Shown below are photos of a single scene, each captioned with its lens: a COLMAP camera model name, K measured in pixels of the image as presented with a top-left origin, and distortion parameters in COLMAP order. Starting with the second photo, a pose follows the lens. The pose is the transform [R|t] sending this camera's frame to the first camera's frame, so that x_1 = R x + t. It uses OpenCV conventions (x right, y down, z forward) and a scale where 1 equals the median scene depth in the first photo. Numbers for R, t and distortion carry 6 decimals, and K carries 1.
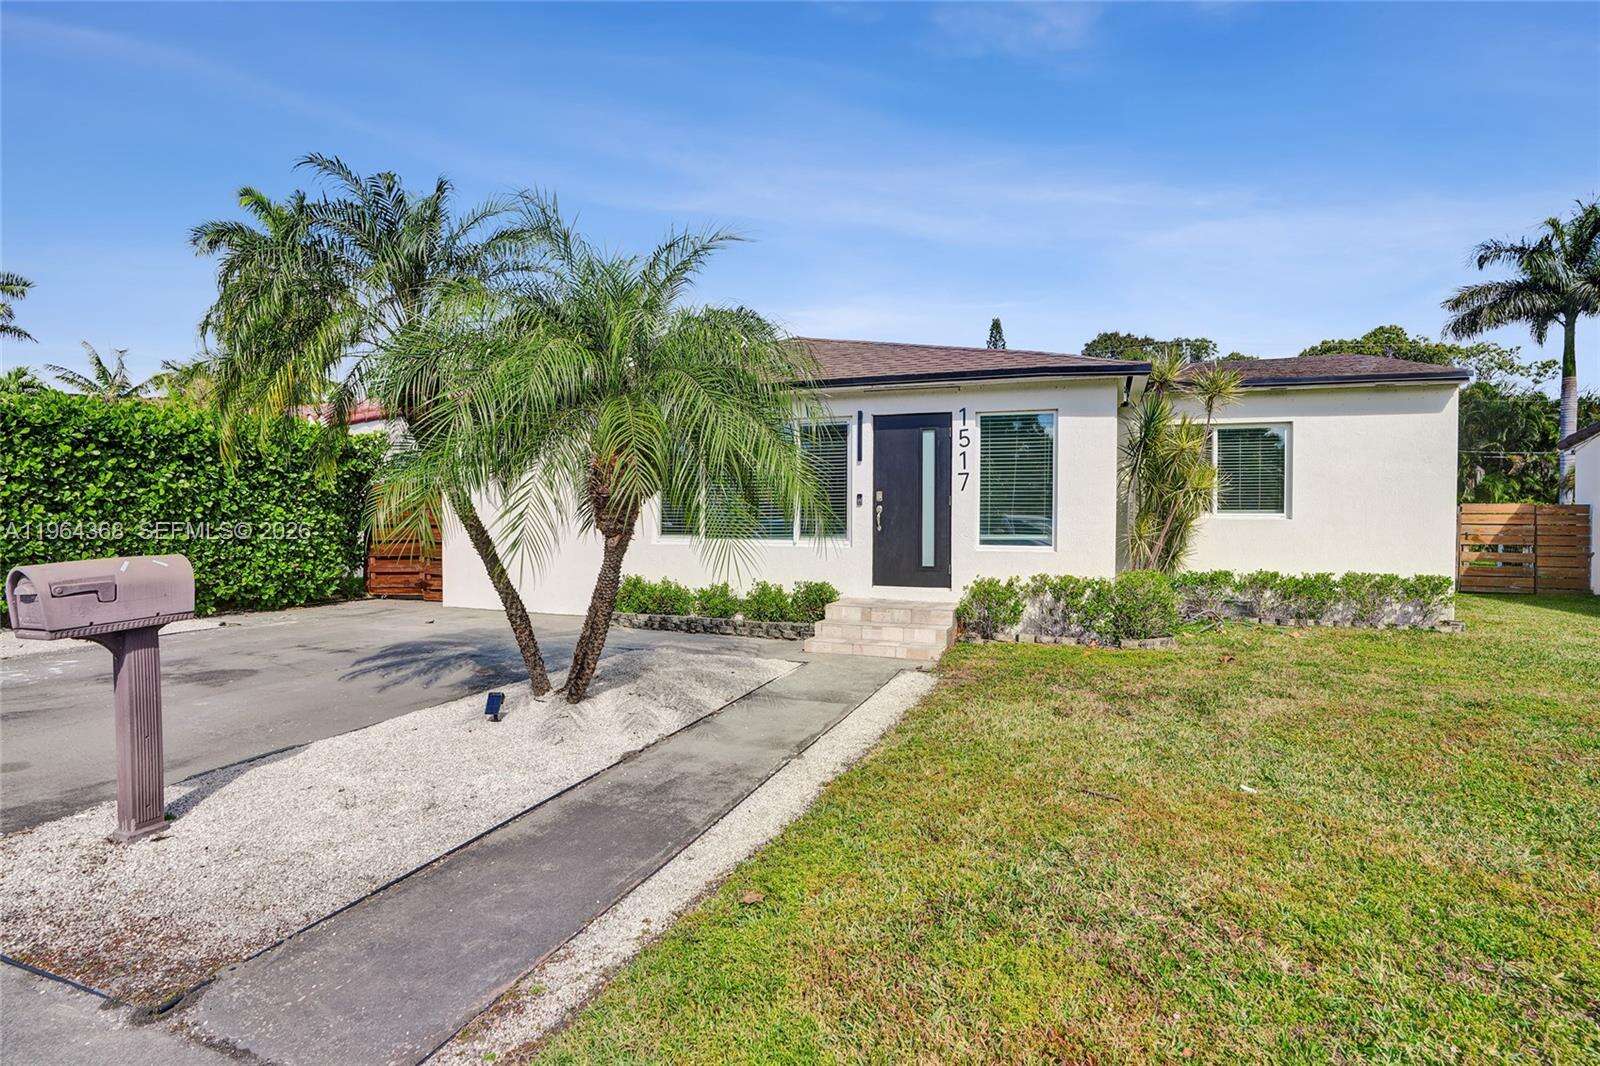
lens RADIAL K [[745.2, 0, 795.9], [0, 745.2, 534.1], [0, 0, 1]] dist [-0.060824, 0.022037]
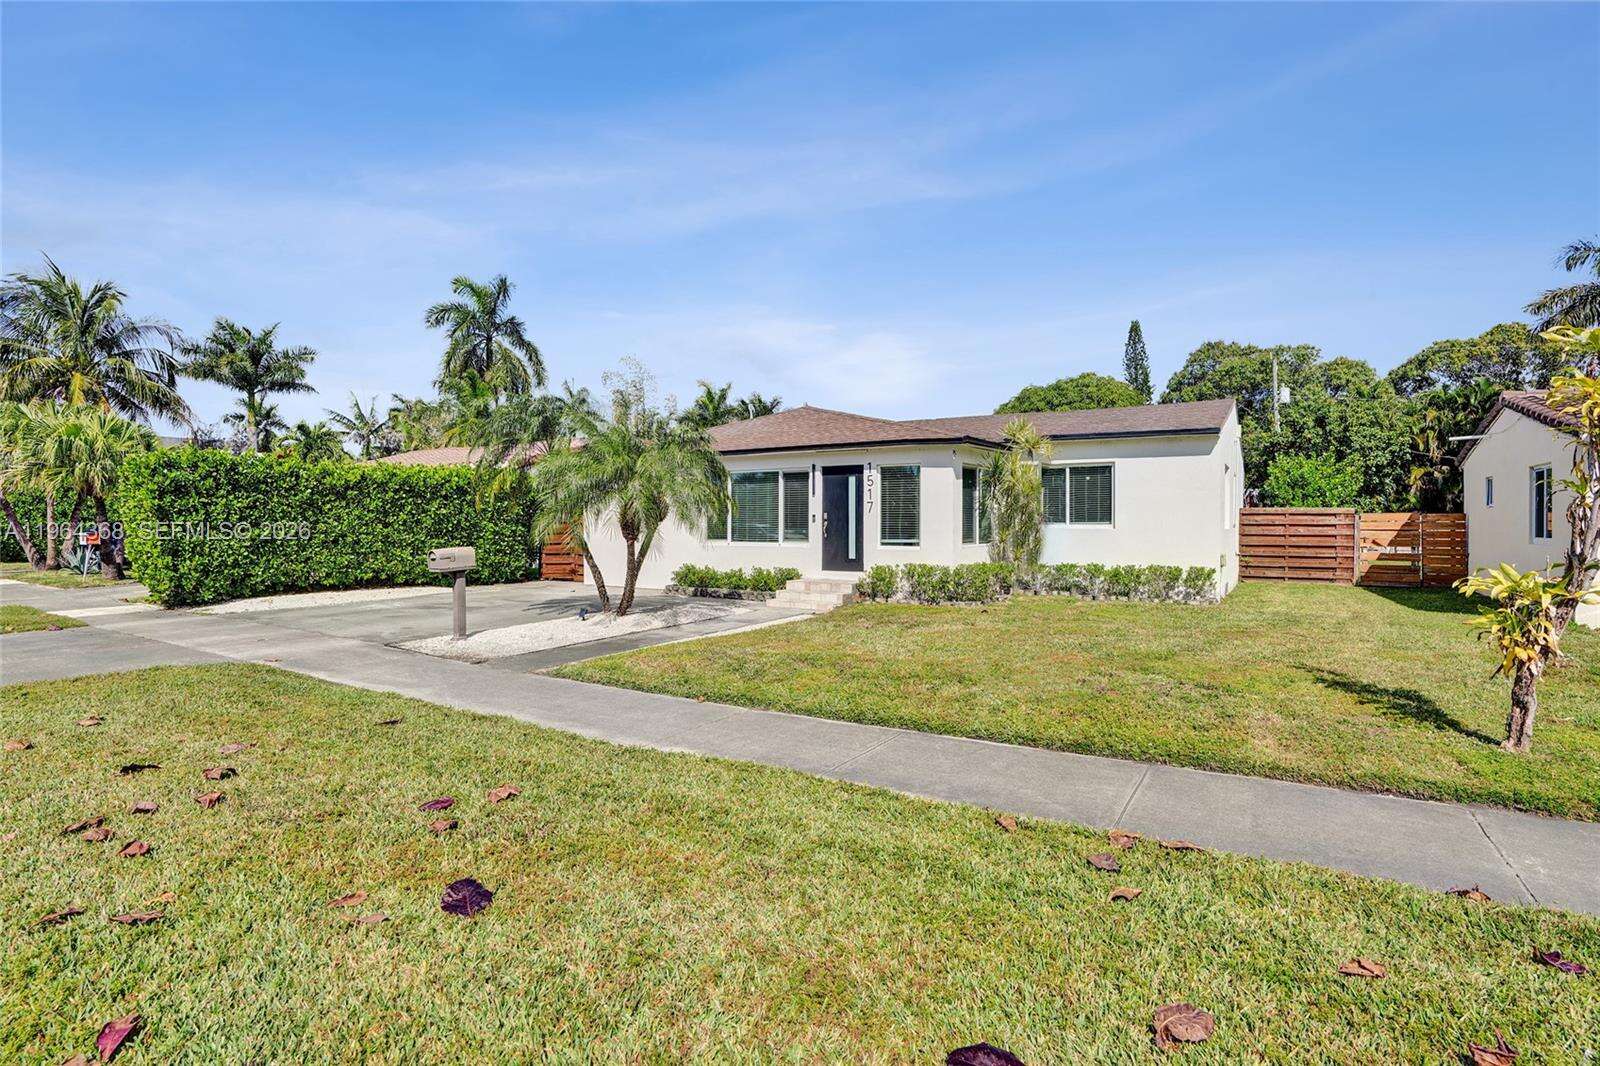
lens RADIAL K [[745.2, 0, 813.2], [0, 745.2, 533.6], [0, 0, 1]] dist [-0.060824, 0.022037]
pose [[0.981831, -0.001913, -0.189748, 0.391983], [0.000890, 0.999985, -0.005477, -0.003061], [0.189756, 0.005209, 0.981818, -0.606041]]
